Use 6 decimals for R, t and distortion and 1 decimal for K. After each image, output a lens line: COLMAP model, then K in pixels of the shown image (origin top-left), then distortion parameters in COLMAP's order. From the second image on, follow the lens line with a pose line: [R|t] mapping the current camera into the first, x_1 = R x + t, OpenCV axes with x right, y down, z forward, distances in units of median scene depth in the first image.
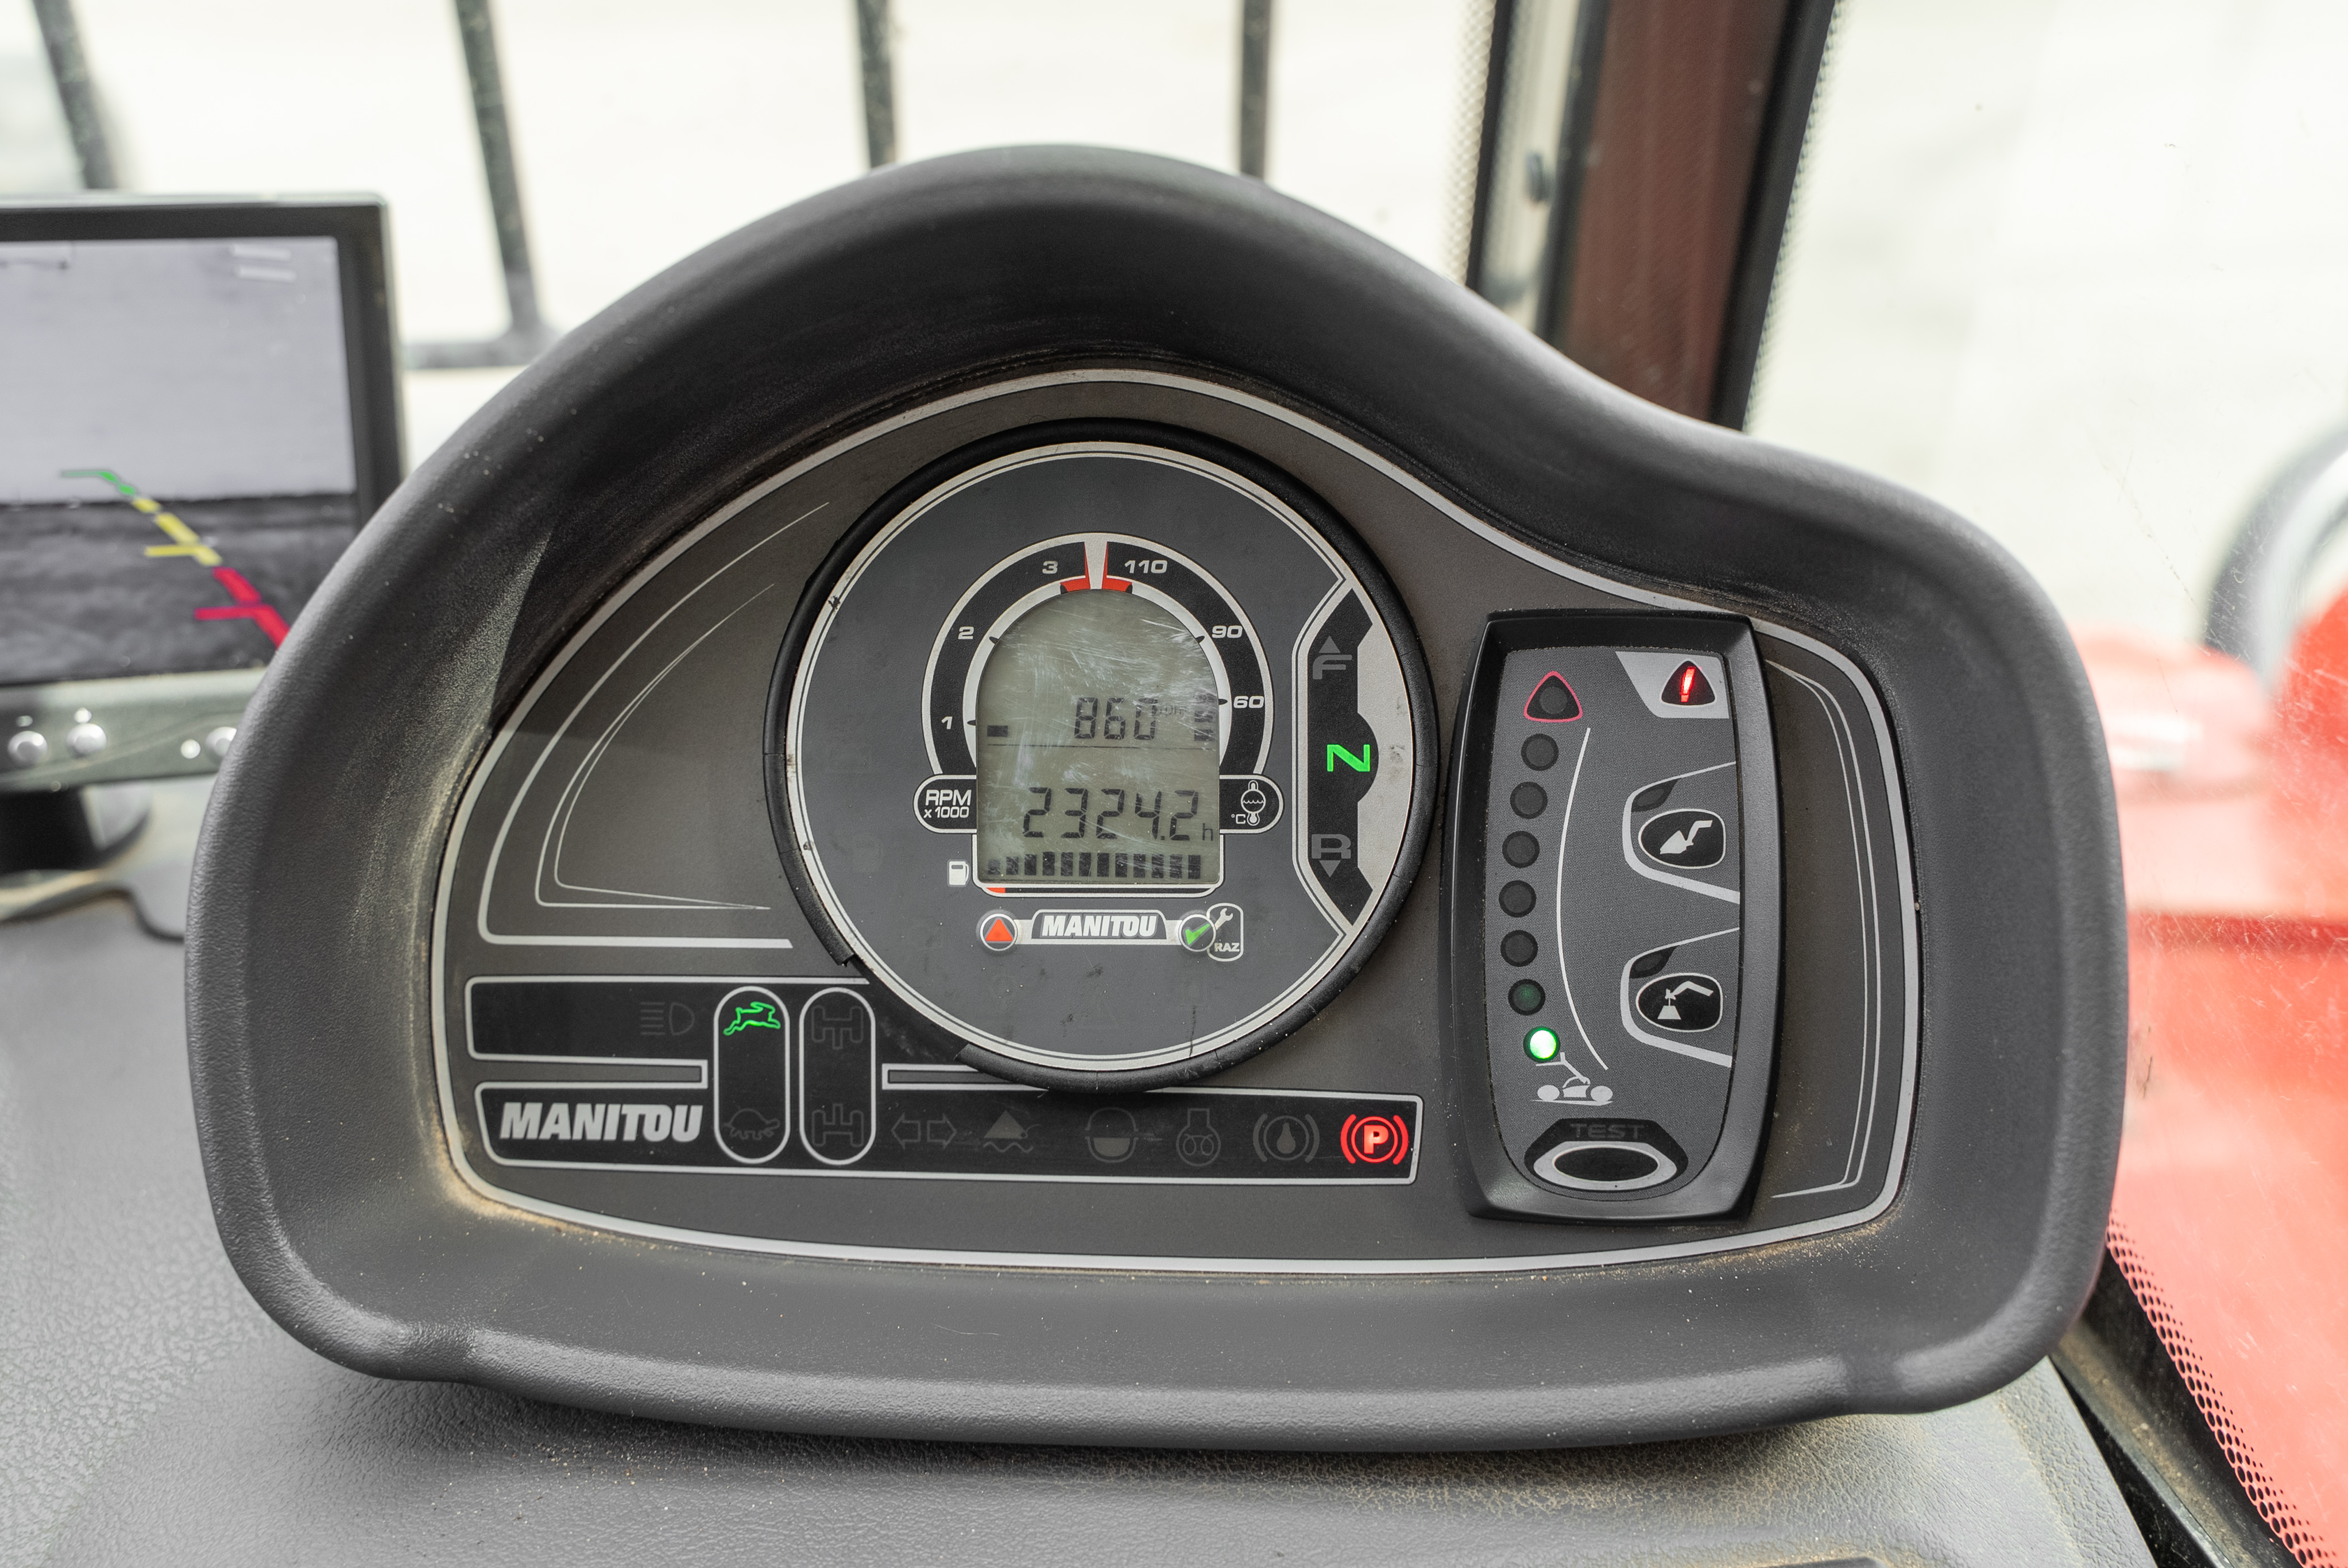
lens RADIAL K [[2649.9, 0, 1178.0], [0, 2649.9, 784.7], [0, 0, 1]] dist [0.068677, 0.000000]
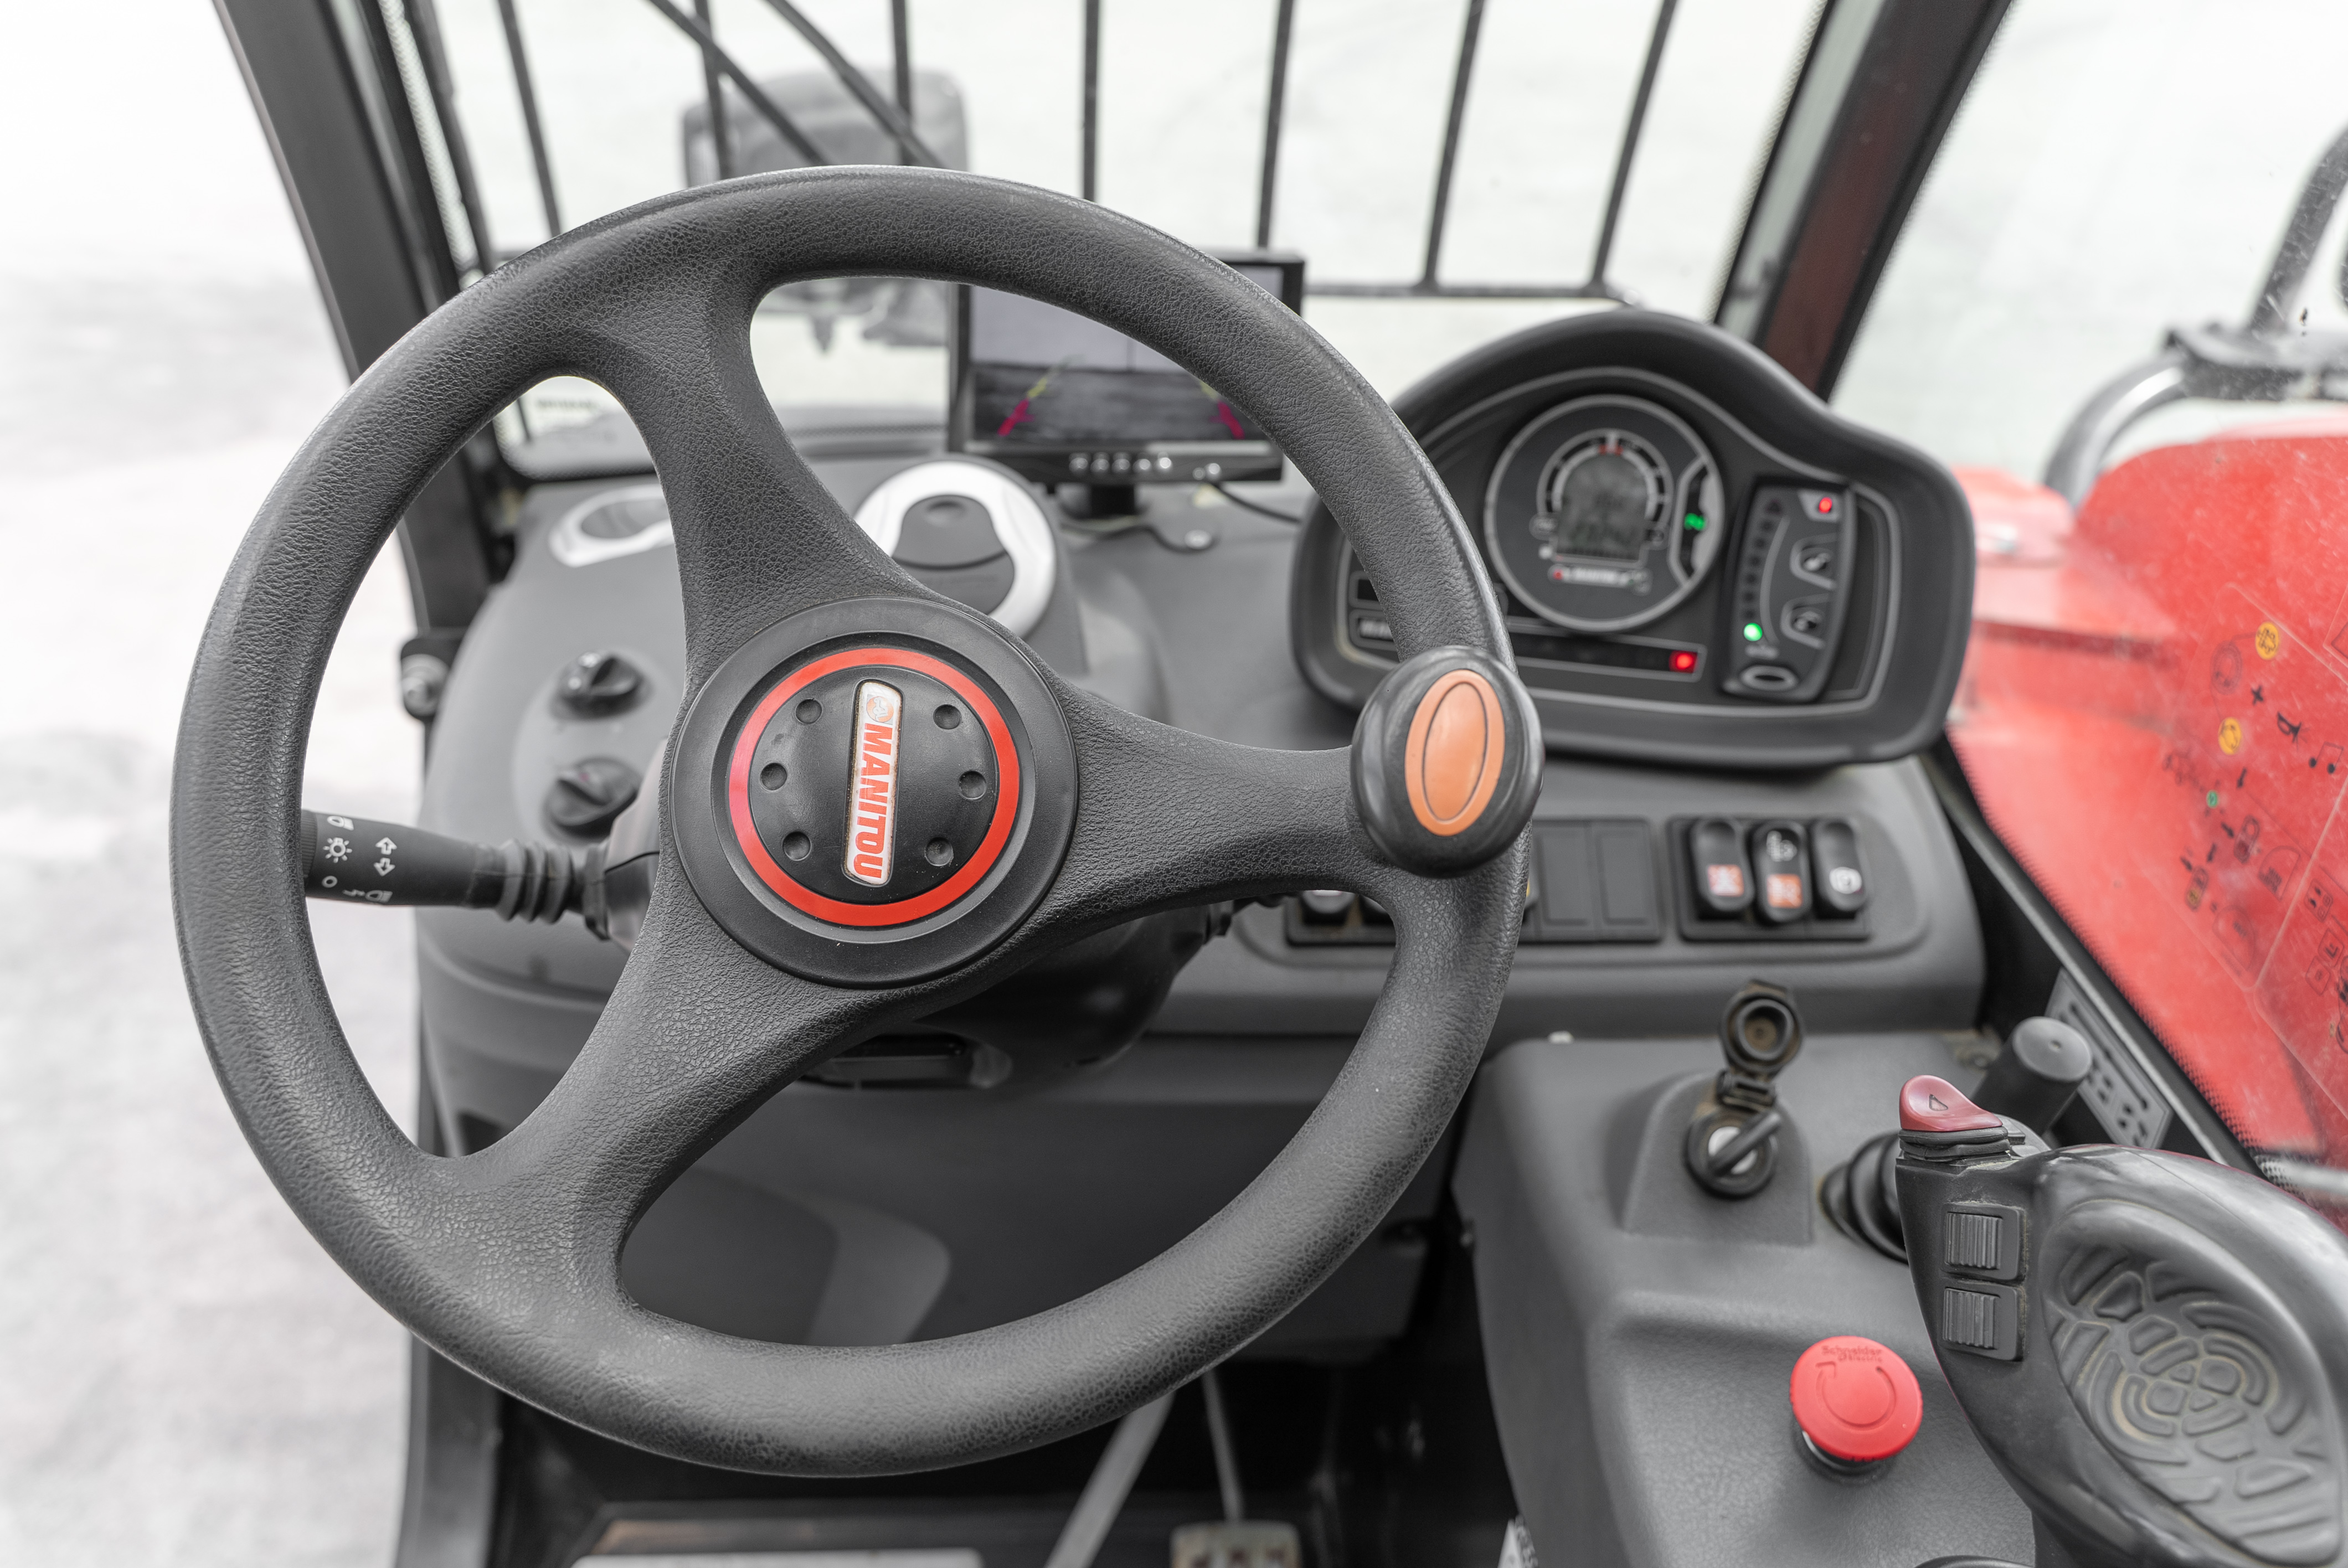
lens RADIAL K [[1904.2, 0, 1166.9], [0, 1904.2, 782.0], [0, 0, 1]] dist [-0.001400, 0.001268]
pose [[0.993795, 0.096811, -0.054773, -0.344259], [-0.087347, 0.984110, 0.154590, -0.002342], [0.068868, -0.148846, 0.986459, -1.018857]]
